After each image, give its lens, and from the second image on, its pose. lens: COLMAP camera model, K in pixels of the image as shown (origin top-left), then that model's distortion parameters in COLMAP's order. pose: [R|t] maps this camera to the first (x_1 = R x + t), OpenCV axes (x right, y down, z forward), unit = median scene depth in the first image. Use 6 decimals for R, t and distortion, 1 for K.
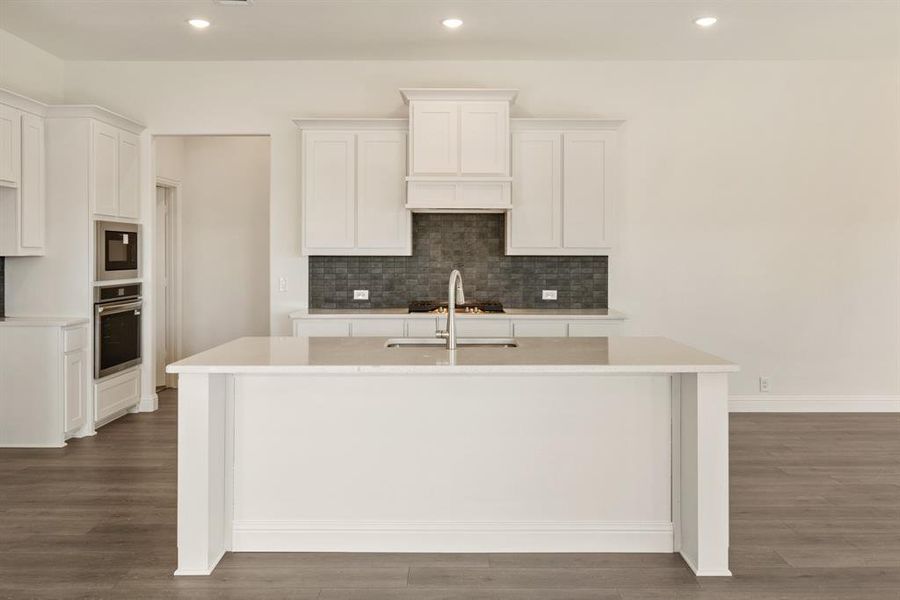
lens RADIAL K [[733.4, 0, 452.2], [0, 733.4, 240.2], [0, 0, 1]] dist [-0.013858, 0.004585]
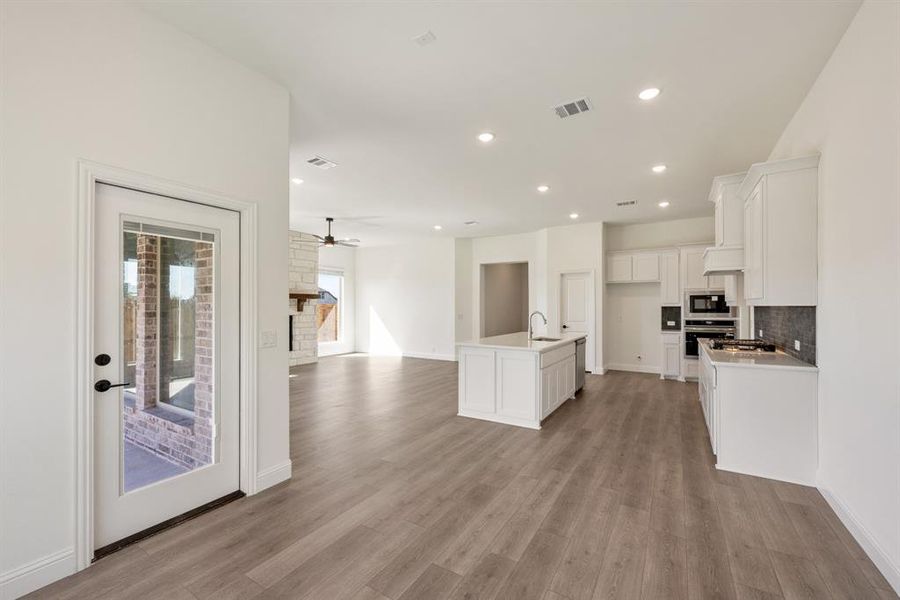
lens RADIAL K [[363.8, 0, 450.6], [0, 363.8, 305.2], [0, 0, 1]] dist [-0.000899, 0.000104]
pose [[-0.521785, -0.002120, -0.853074, 0.804398], [0.021321, 0.999652, -0.015525, 0.017580], [0.852810, -0.026289, -0.521559, 0.855045]]
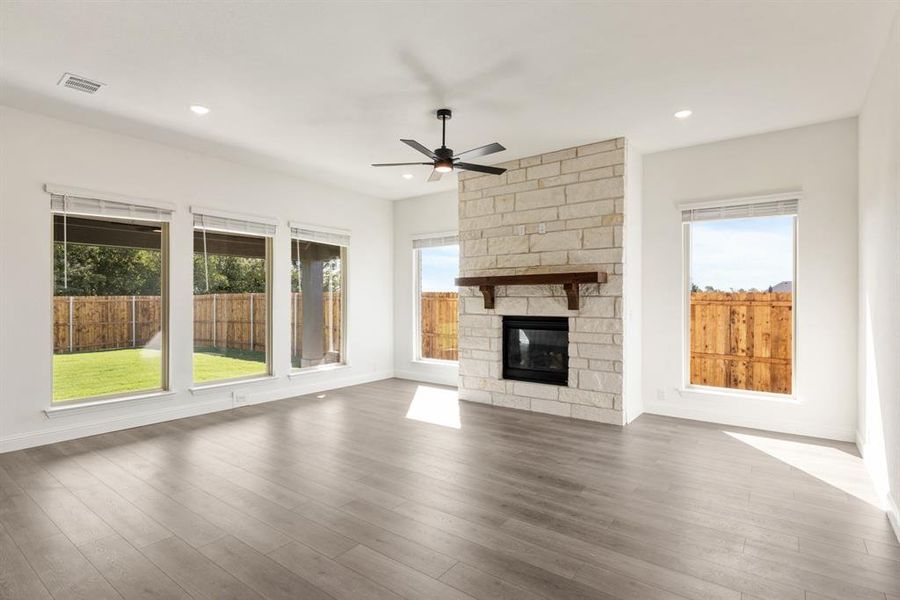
lens RADIAL K [[449.9, 0, 444.6], [0, 449.9, 298.7], [0, 0, 1]] dist [0.000328, 0.000608]
pose [[-0.799957, 0.001803, 0.600055, -0.353001], [-0.013051, 0.999707, -0.020402, 0.008033], [-0.599916, -0.024152, -0.799698, 0.469179]]
